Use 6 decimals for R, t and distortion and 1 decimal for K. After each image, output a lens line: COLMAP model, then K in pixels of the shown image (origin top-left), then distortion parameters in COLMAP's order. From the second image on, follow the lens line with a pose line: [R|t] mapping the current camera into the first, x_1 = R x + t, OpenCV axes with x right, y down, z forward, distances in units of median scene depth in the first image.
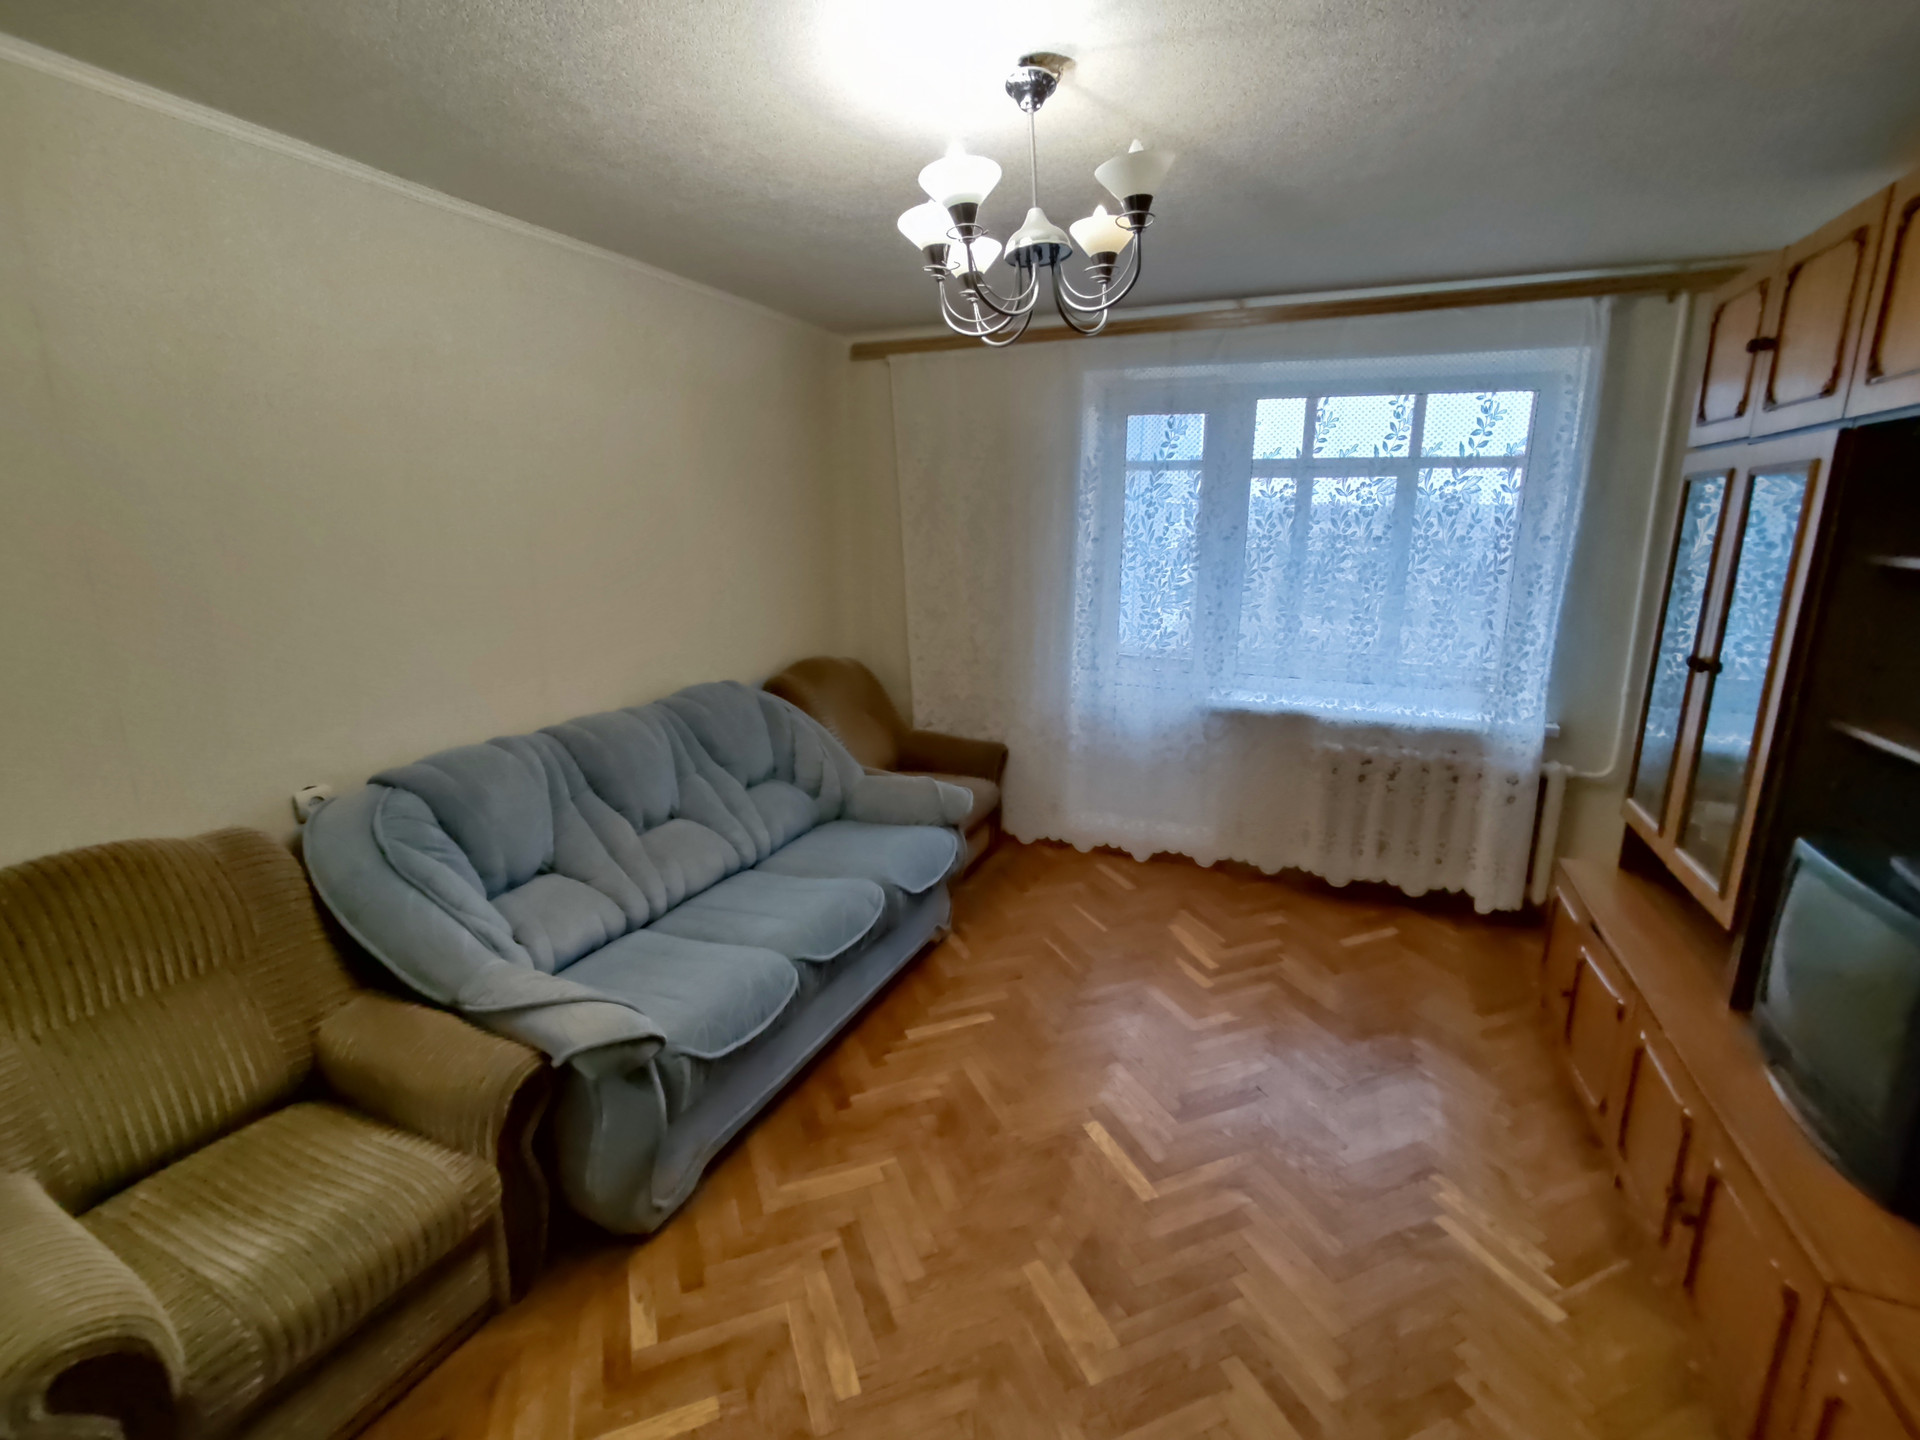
lens RADIAL K [[880.5, 0, 978.5], [0, 880.5, 715.4], [0, 0, 1]] dist [0.002252, 0.001452]
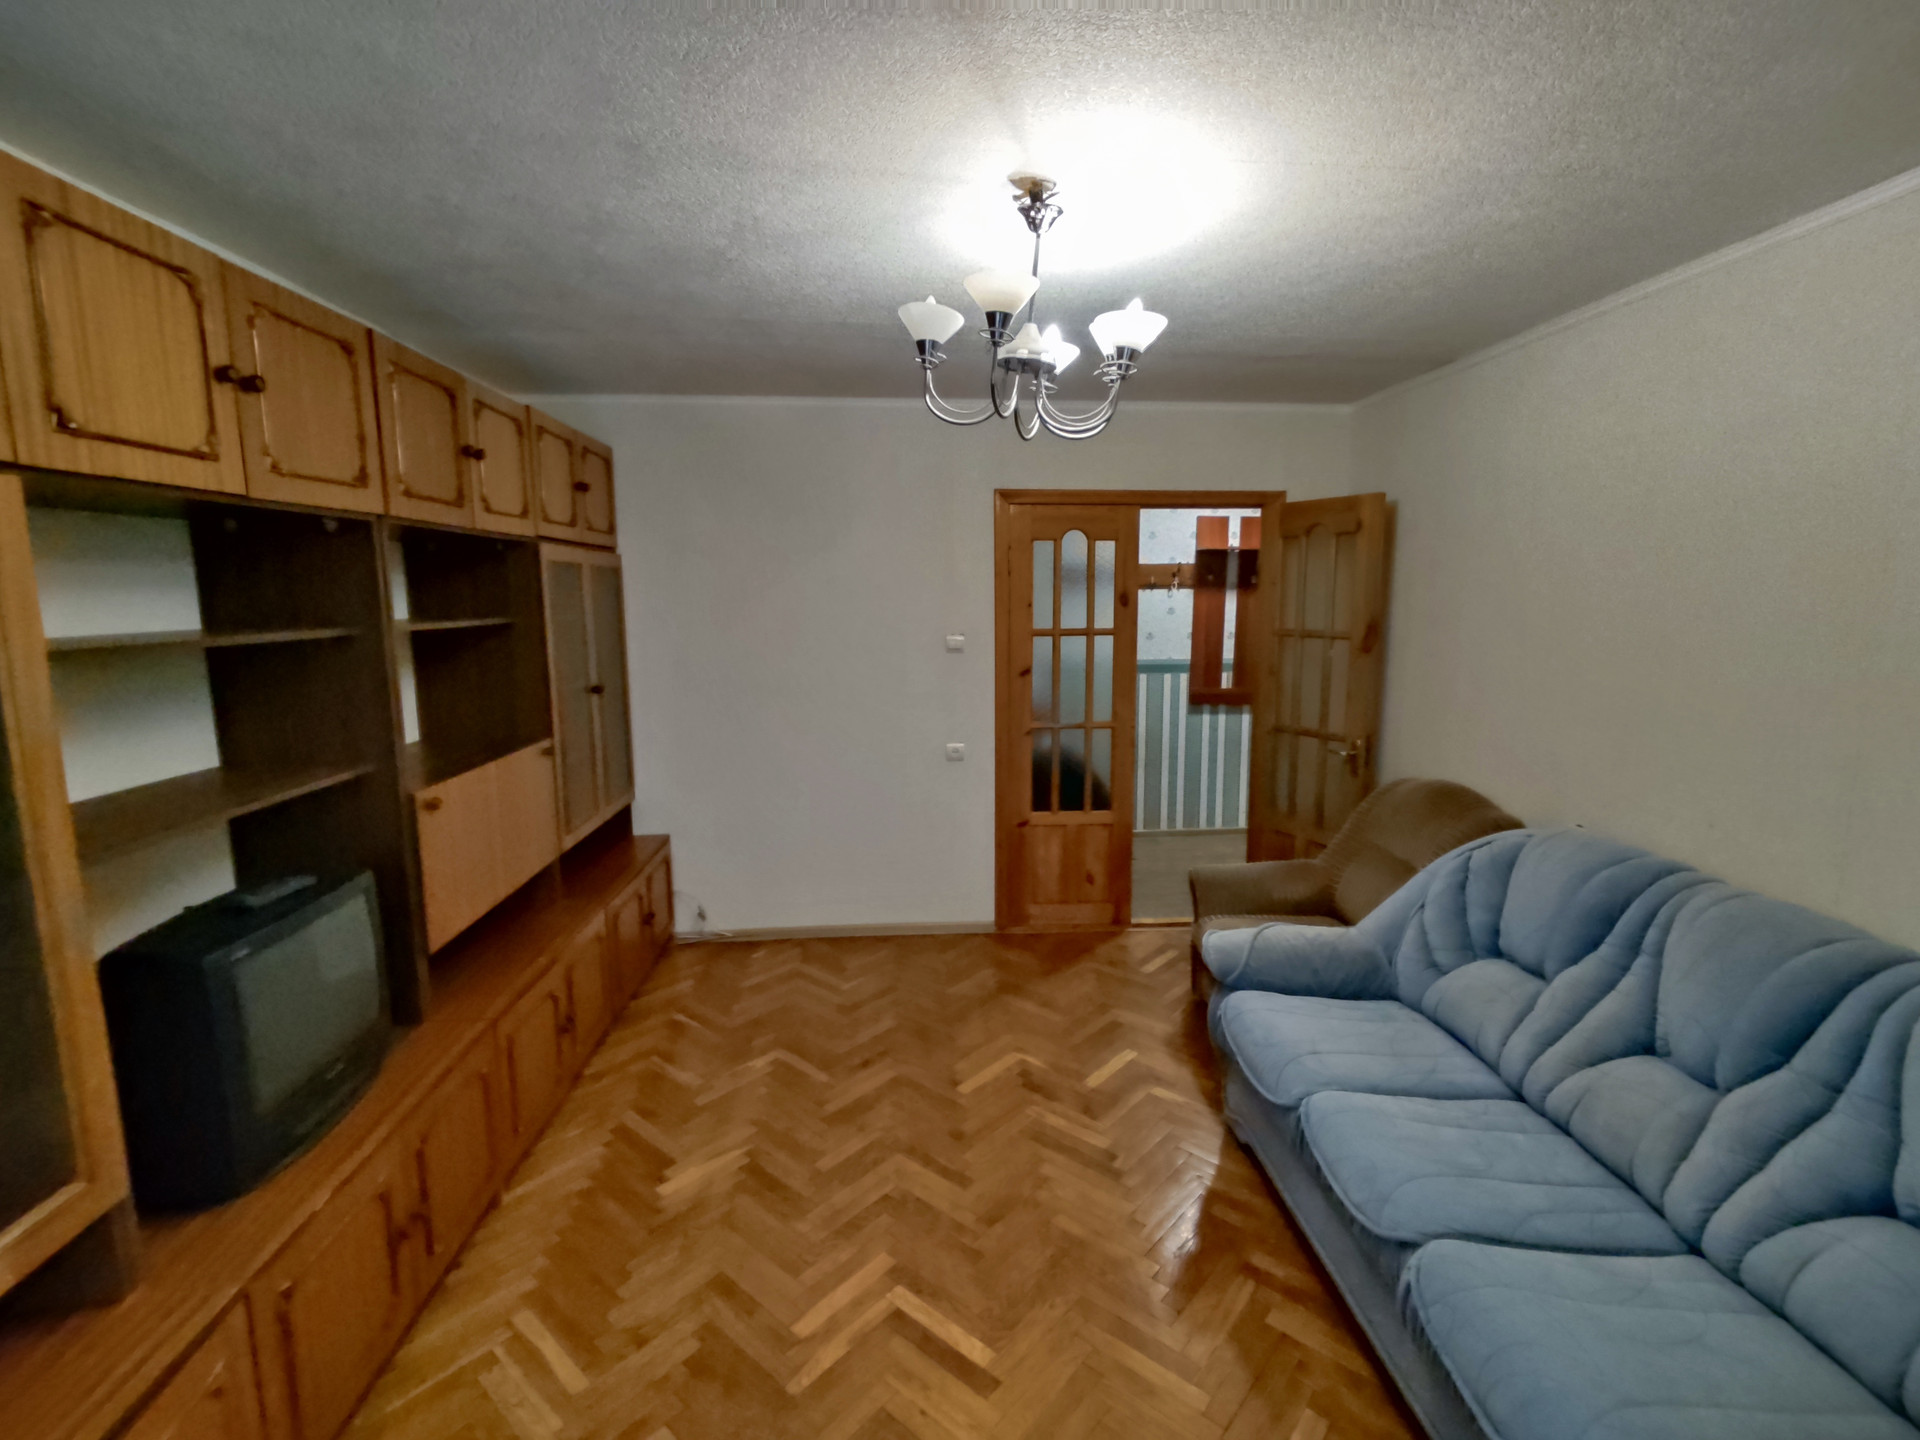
lens RADIAL K [[880.5, 0, 978.5], [0, 880.5, 715.4], [0, 0, 1]] dist [0.002252, 0.001452]
pose [[-0.890618, 0.056418, -0.451239, 0.533221], [-0.107185, 0.938275, 0.328864, -0.391108], [0.441940, 0.341258, -0.829597, 1.689459]]
